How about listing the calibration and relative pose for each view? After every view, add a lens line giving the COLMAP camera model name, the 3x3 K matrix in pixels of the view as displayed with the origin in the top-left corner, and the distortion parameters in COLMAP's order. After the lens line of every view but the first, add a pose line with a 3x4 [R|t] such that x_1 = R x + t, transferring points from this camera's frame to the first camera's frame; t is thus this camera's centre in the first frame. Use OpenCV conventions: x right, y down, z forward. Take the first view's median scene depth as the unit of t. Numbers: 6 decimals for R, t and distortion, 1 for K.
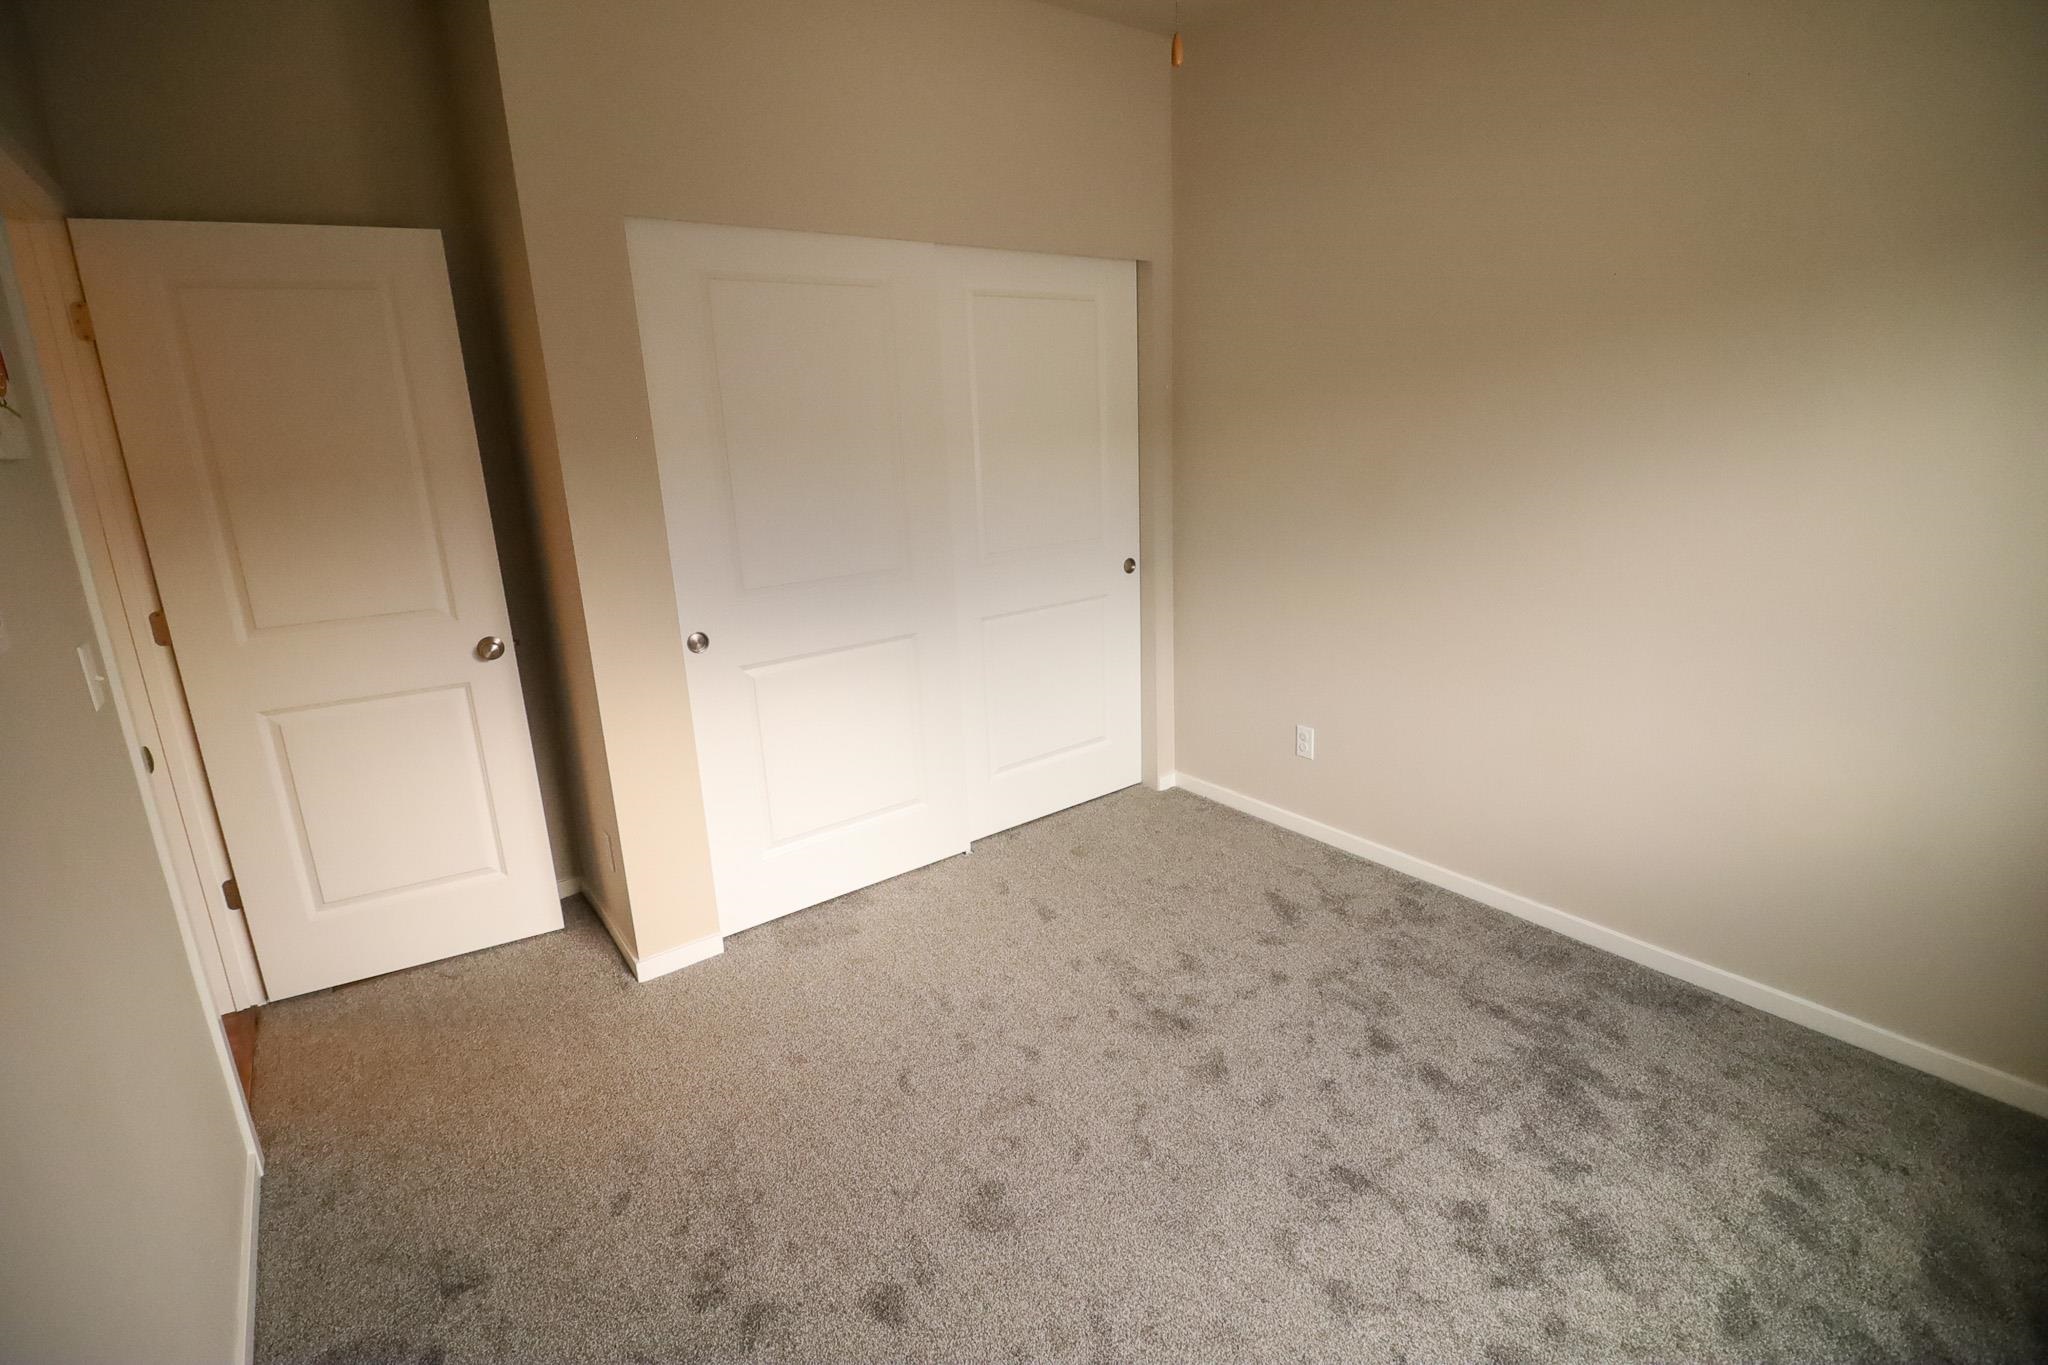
lens RADIAL K [[934.0, 0, 1041.4], [0, 934.0, 685.8], [0, 0, 1]] dist [-0.019218, -0.002615]
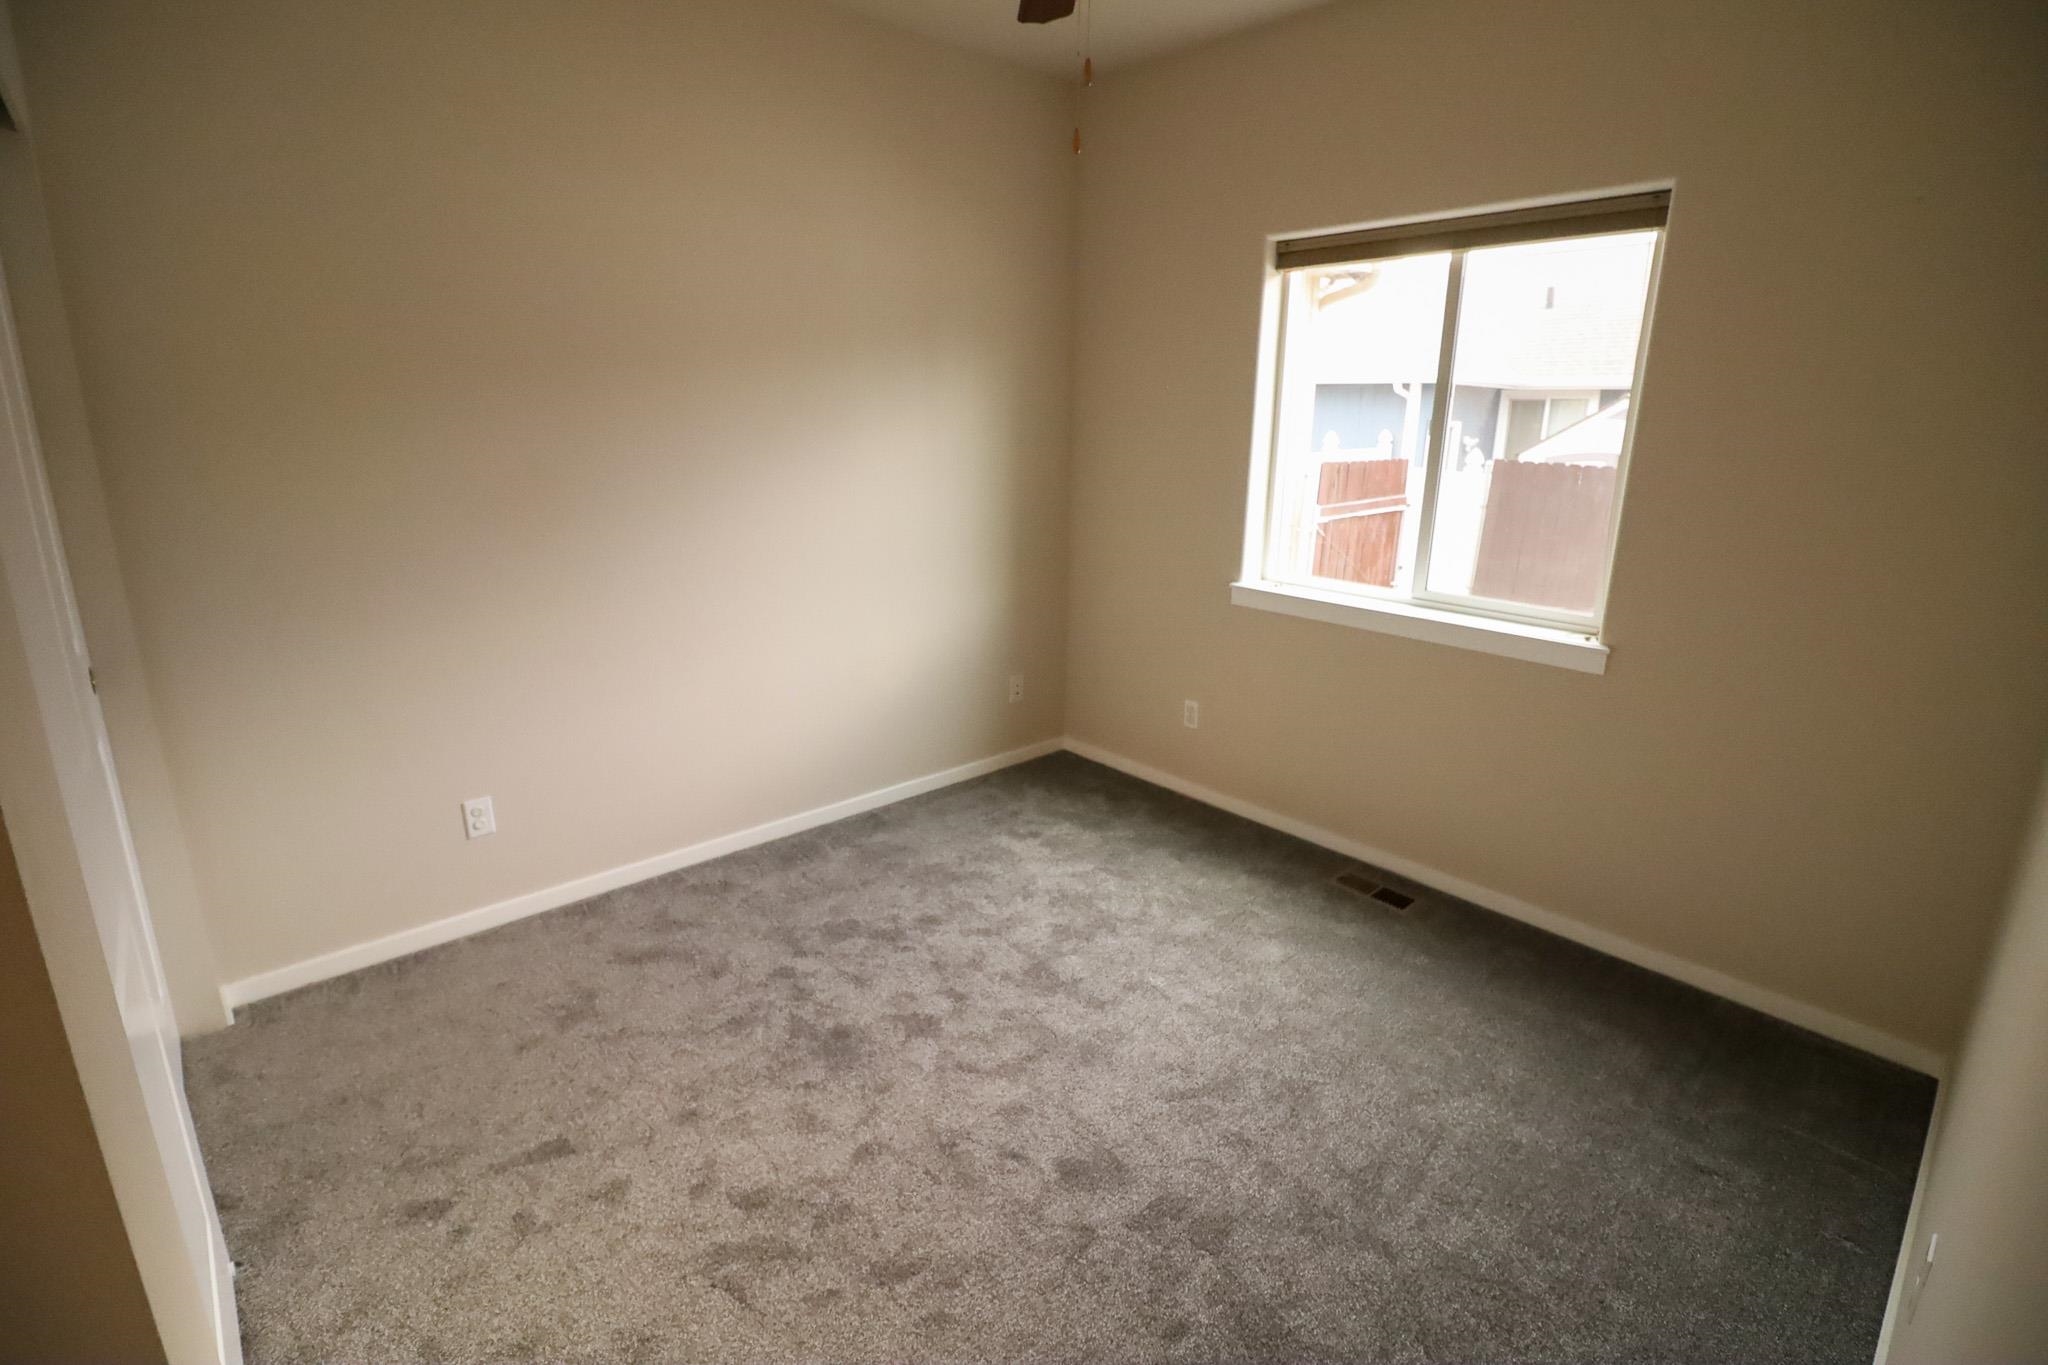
lens RADIAL K [[934.0, 0, 1039.6], [0, 934.0, 679.0], [0, 0, 1]] dist [-0.019218, -0.002615]
pose [[-0.083242, -0.238451, 0.967580, -0.725349], [0.268830, 0.929580, 0.252214, -0.176403], [-0.959584, 0.281110, -0.013278, 0.712073]]
